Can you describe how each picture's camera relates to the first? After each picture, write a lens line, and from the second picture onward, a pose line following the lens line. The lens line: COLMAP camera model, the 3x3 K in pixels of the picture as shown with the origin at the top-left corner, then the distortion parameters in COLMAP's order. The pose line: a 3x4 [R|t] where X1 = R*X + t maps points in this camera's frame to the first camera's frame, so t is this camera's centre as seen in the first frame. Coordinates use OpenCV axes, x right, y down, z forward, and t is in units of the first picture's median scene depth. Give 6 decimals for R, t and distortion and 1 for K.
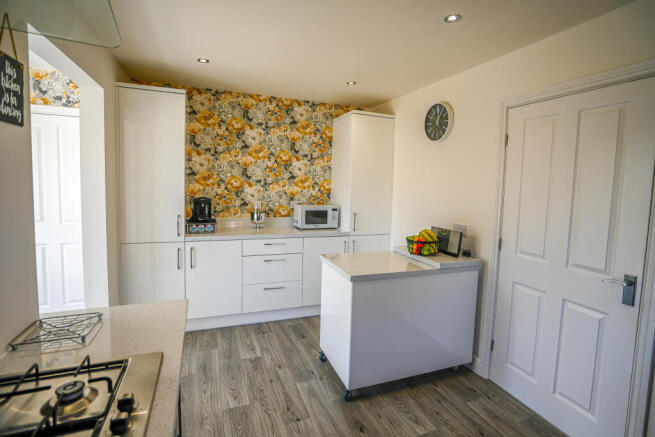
lens RADIAL K [[315.7, 0, 328.8], [0, 315.7, 206.9], [0, 0, 1]] dist [-0.036628, 0.000036]
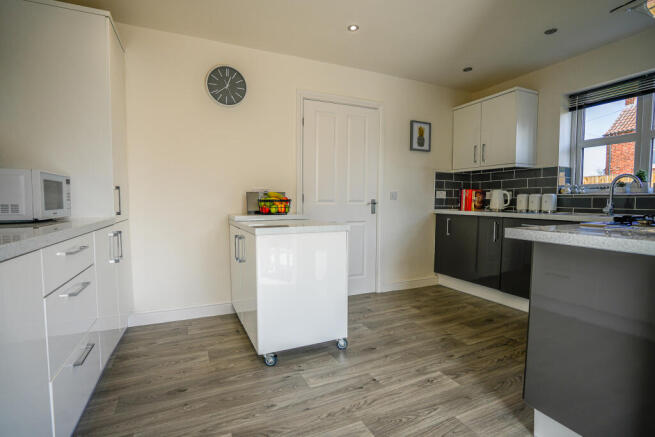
lens RADIAL K [[315.4, 0, 324.5], [0, 315.4, 220.1], [0, 0, 1]] dist [-0.021759, 0.000257]
pose [[-0.036844, -0.094103, 0.994880, -0.826383], [0.072183, 0.992705, 0.096571, 0.084692], [-0.996711, 0.075371, -0.029782, 0.948392]]
